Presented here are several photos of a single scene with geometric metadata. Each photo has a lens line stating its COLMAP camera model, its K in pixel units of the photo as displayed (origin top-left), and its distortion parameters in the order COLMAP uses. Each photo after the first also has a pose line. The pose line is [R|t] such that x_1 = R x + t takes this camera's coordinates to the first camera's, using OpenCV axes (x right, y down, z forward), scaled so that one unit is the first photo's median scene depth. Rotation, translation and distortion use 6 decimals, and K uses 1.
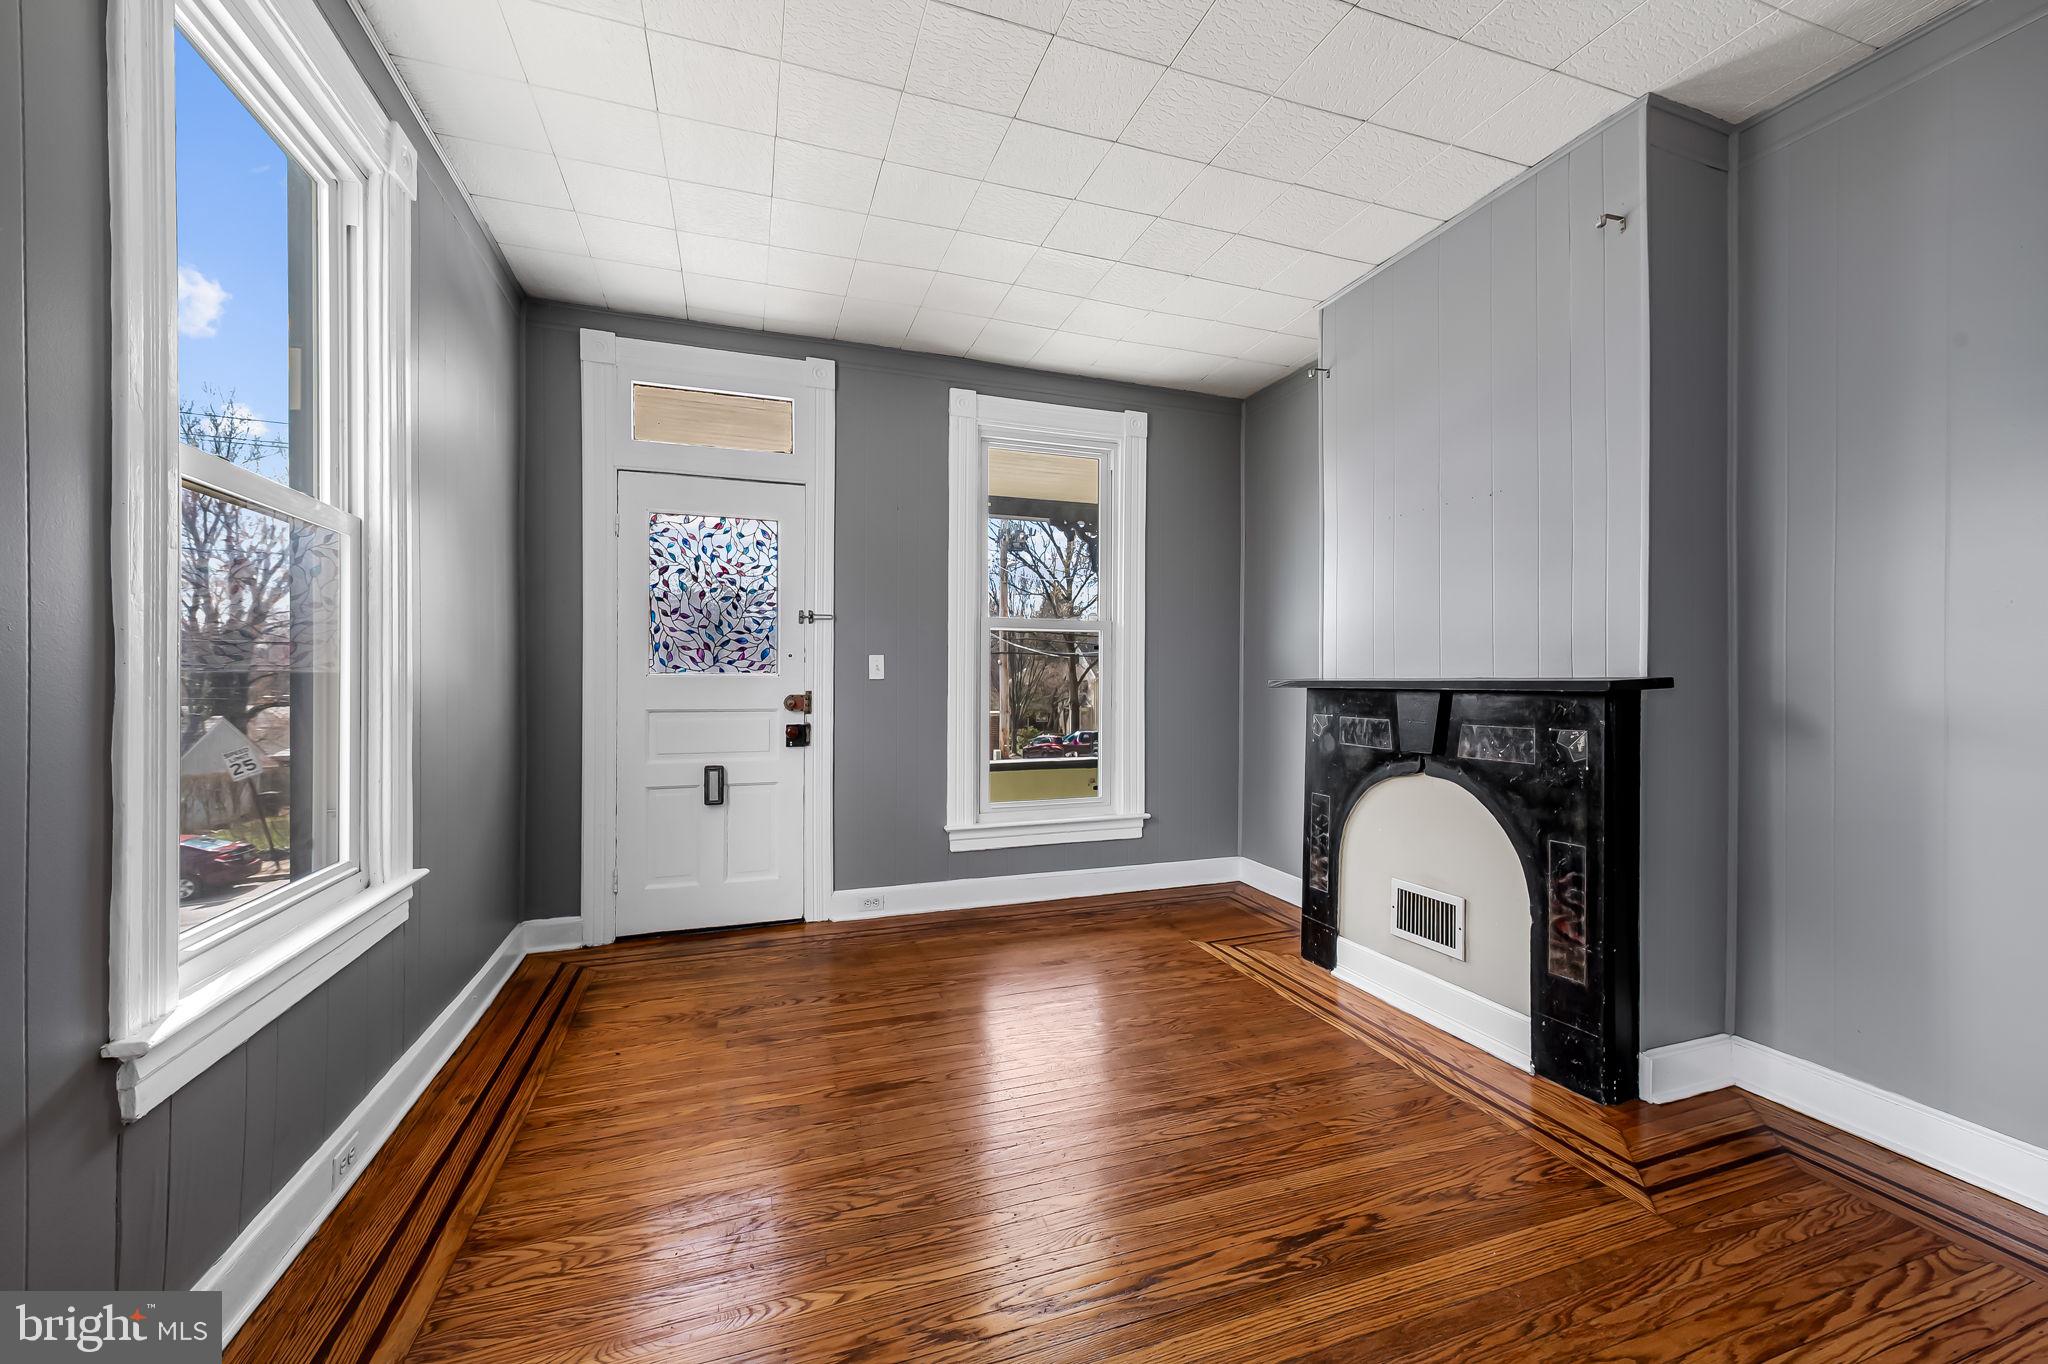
lens RADIAL K [[808.8, 0, 1024.0], [0, 808.8, 682.0], [0, 0, 1]] dist [0.007908, -0.000569]
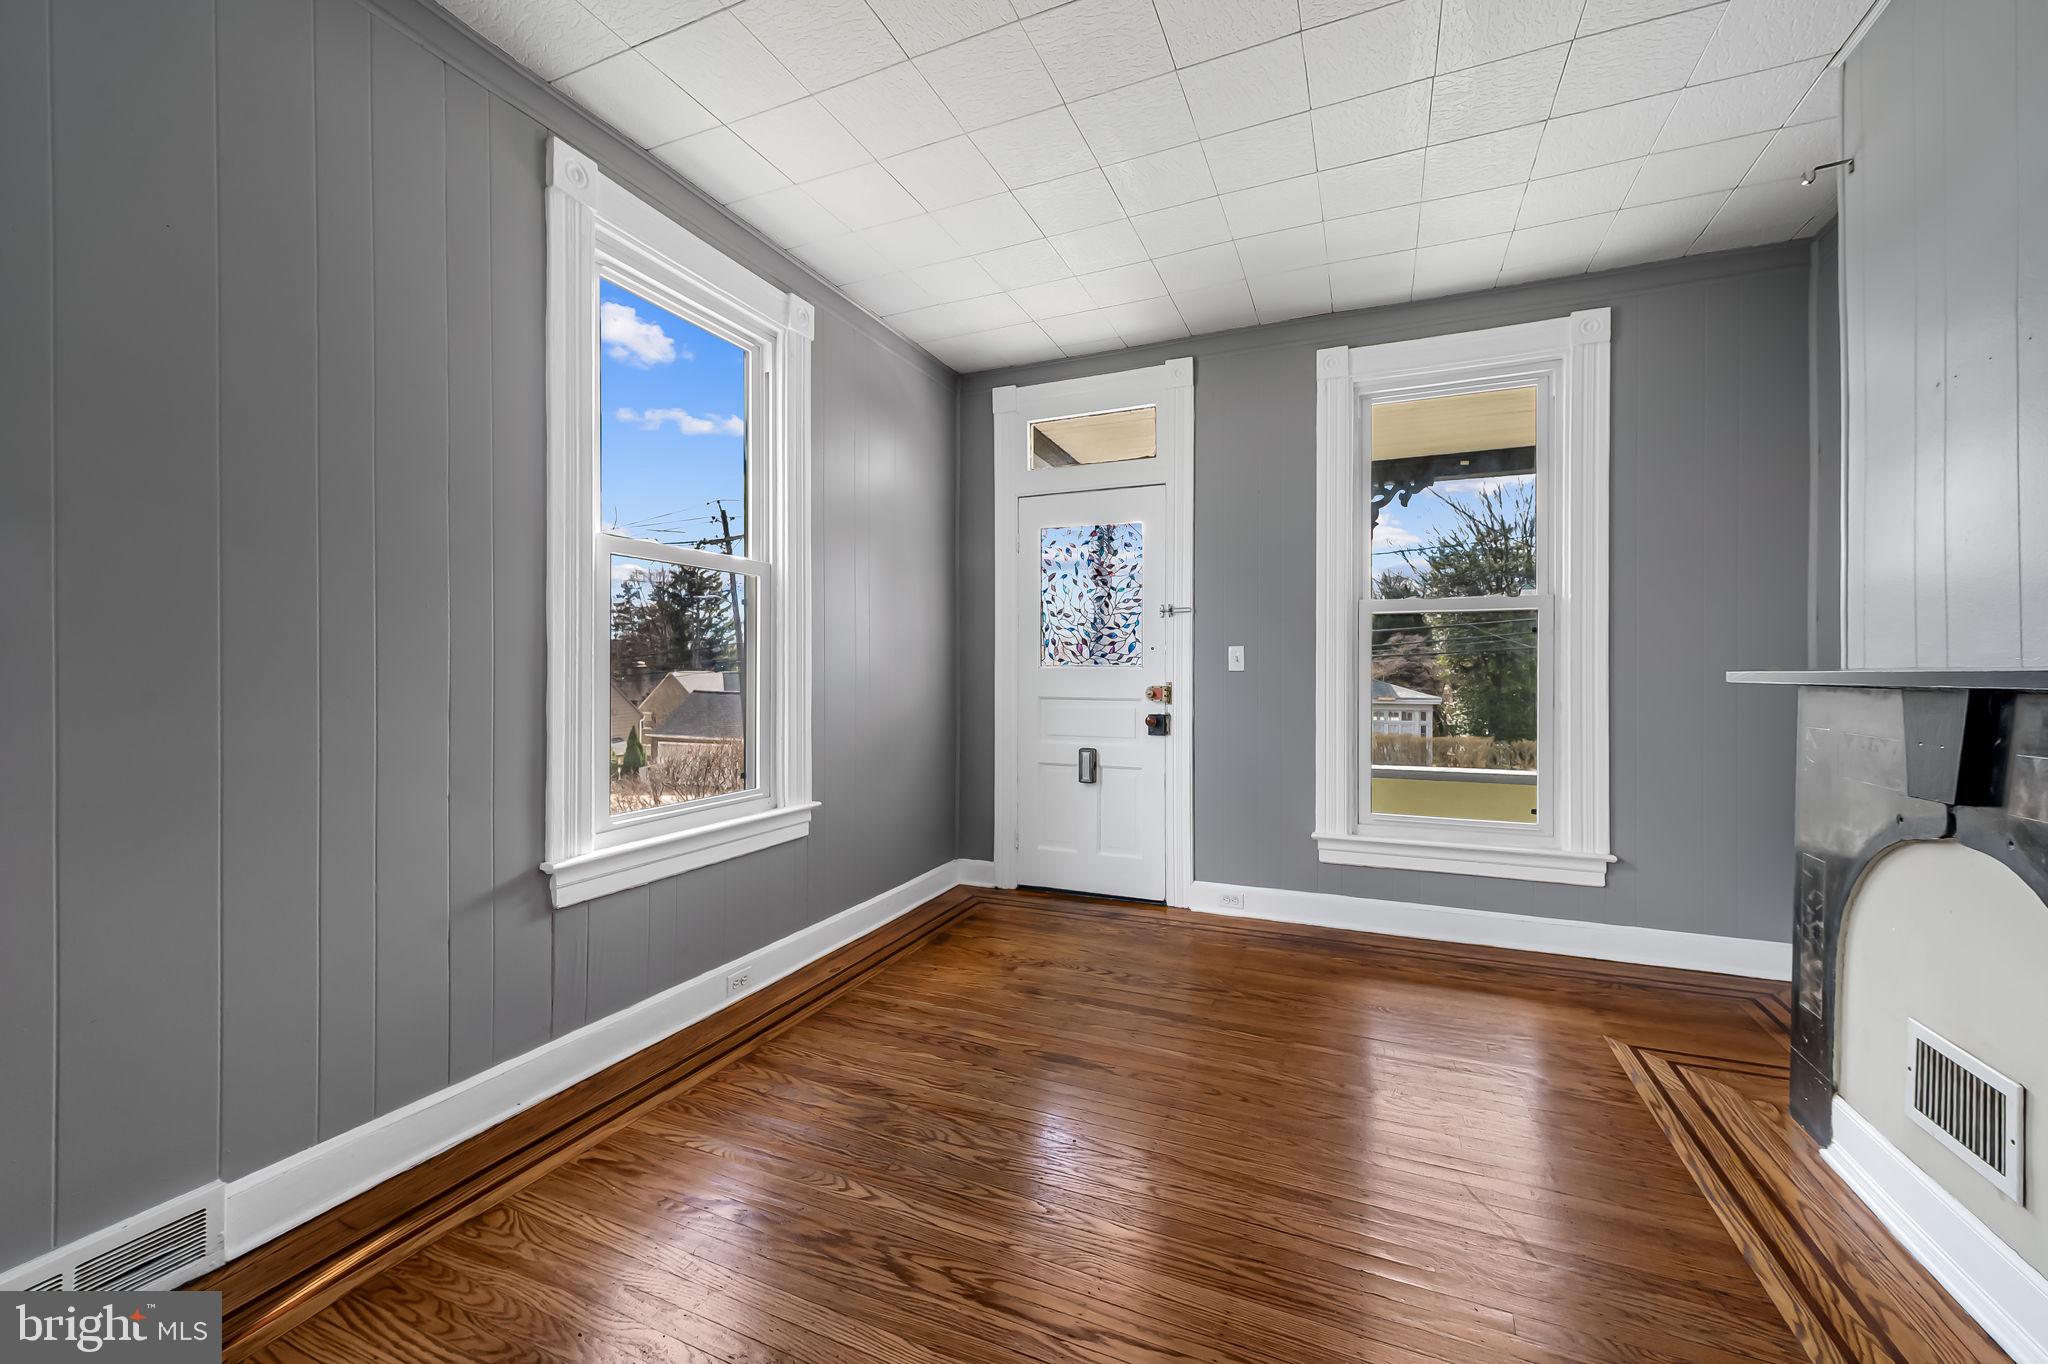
lens RADIAL K [[802.4, 0, 1024.5], [0, 802.4, 671.9], [0, 0, 1]] dist [0.007480, -0.000528]
pose [[0.734640, 0.000703, -0.678457, 0.364090], [-0.004128, 0.999986, -0.003434, 0.002686], [0.678445, 0.005323, 0.734632, 0.149730]]
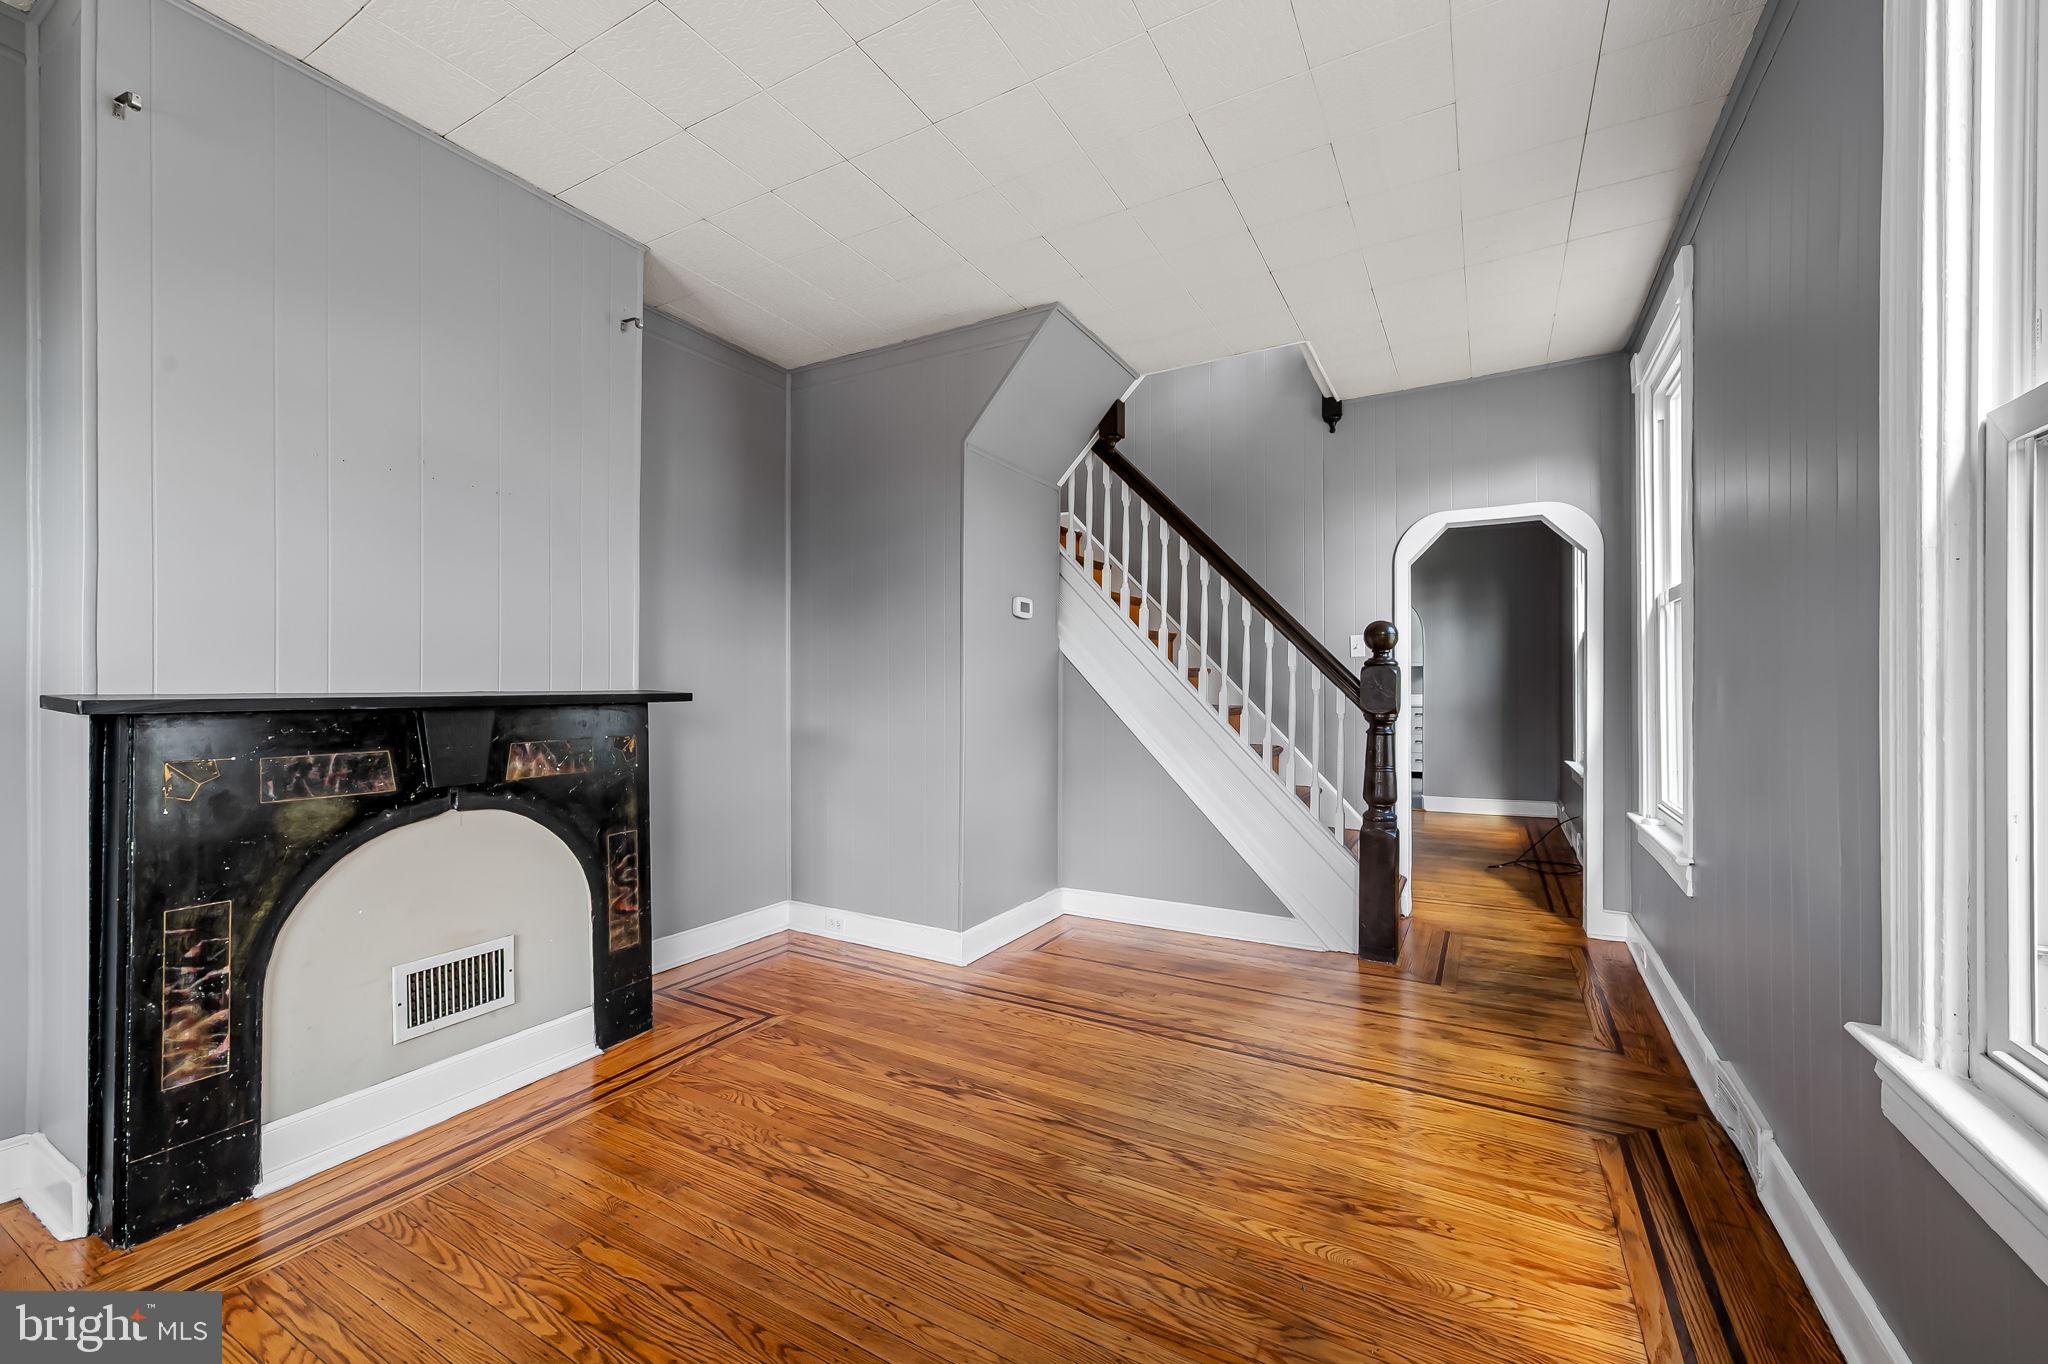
lens RADIAL K [[821.4, 0, 1031.4], [0, 821.4, 685.5], [0, 0, 1]] dist [0.001467, -0.000038]
pose [[-0.667651, -0.000600, 0.744474, -0.454438], [0.003075, 0.999989, 0.003563, -0.011775], [-0.744468, 0.004668, -0.667642, 1.012573]]
